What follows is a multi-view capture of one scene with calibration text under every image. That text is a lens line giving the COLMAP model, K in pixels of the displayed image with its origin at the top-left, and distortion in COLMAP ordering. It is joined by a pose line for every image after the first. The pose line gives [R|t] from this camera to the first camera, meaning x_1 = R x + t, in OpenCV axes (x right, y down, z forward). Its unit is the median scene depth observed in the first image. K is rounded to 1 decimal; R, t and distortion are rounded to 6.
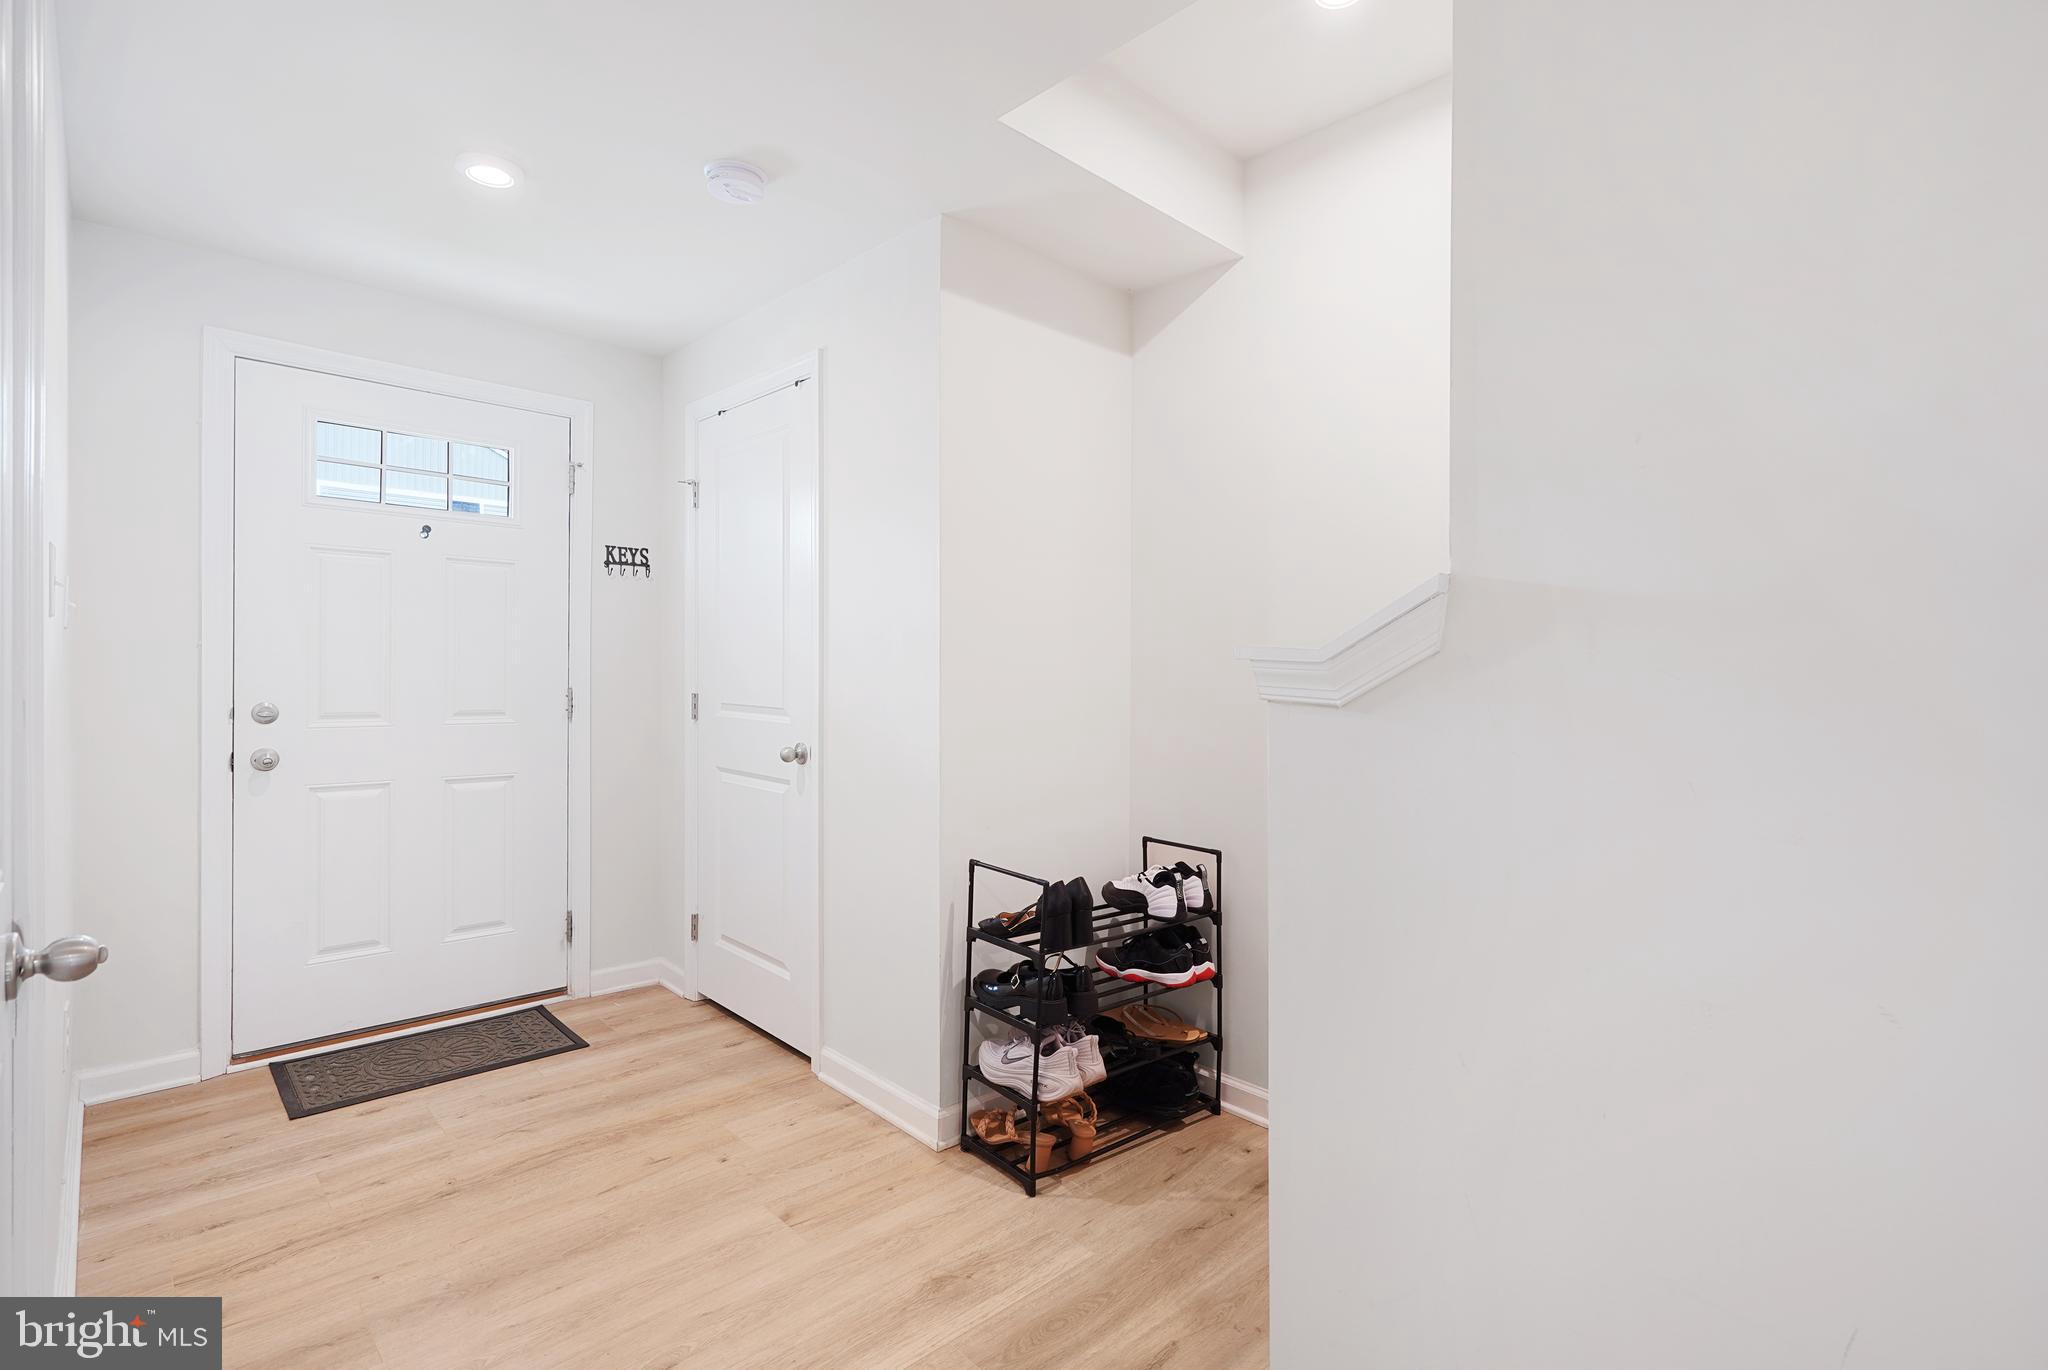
lens RADIAL K [[988.8, 0, 1023.0], [0, 988.8, 672.8], [0, 0, 1]] dist [-0.007226, 0.000882]
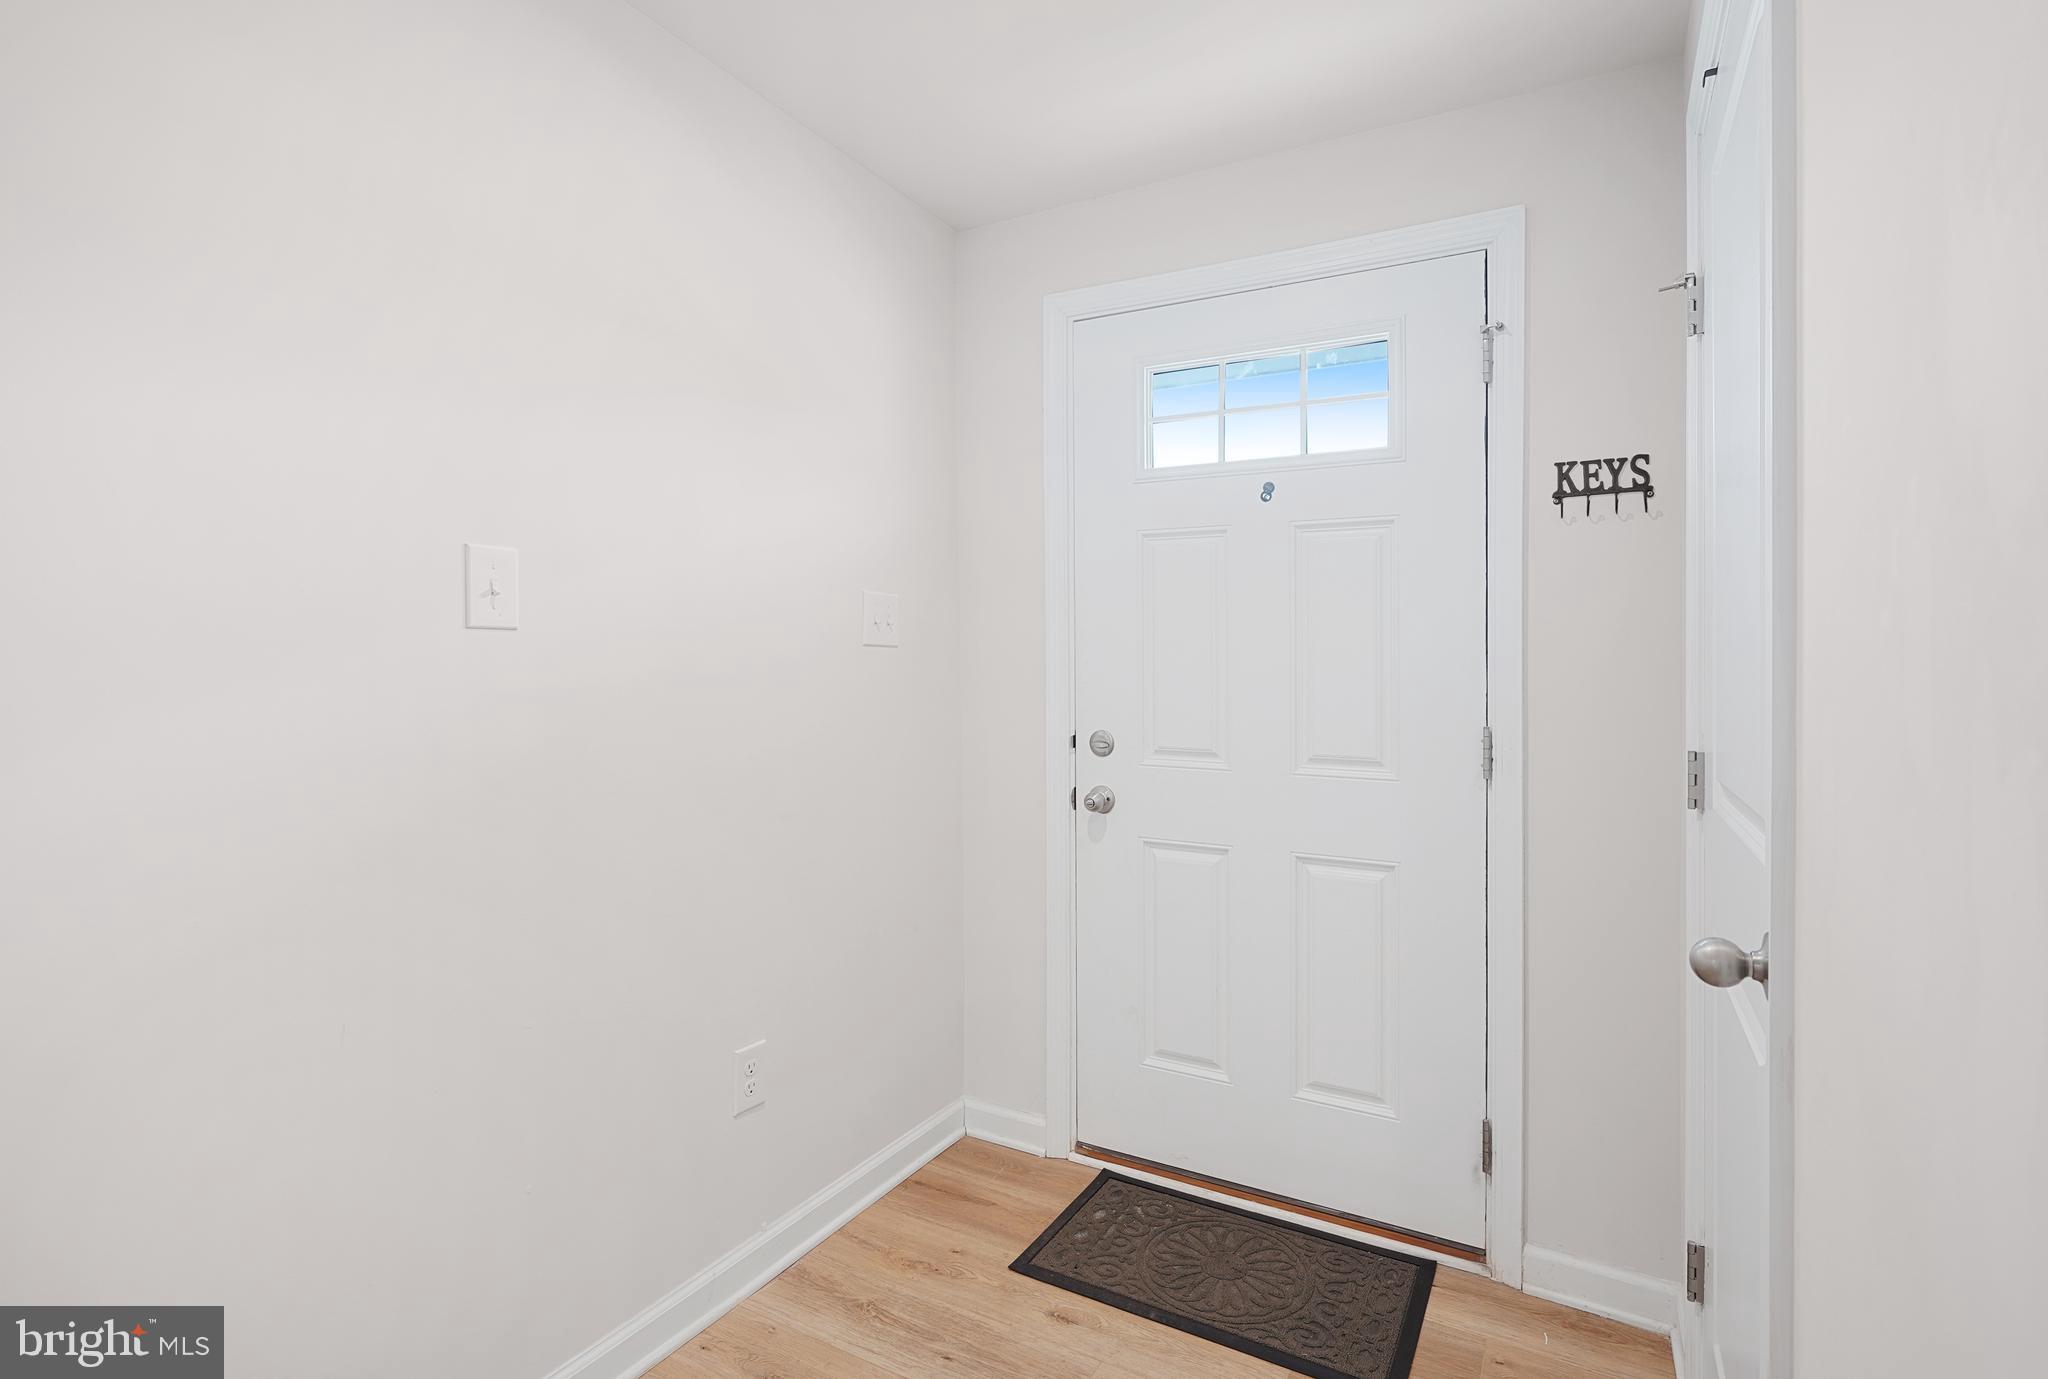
lens RADIAL K [[988.8, 0, 1031.7], [0, 988.8, 686.4], [0, 0, 1]] dist [-0.007226, 0.000882]
pose [[0.298999, 0.001893, -0.954252, 0.002600], [-0.013357, 0.999908, -0.002202, -0.003284], [0.954160, 0.013405, 0.298997, 0.589550]]
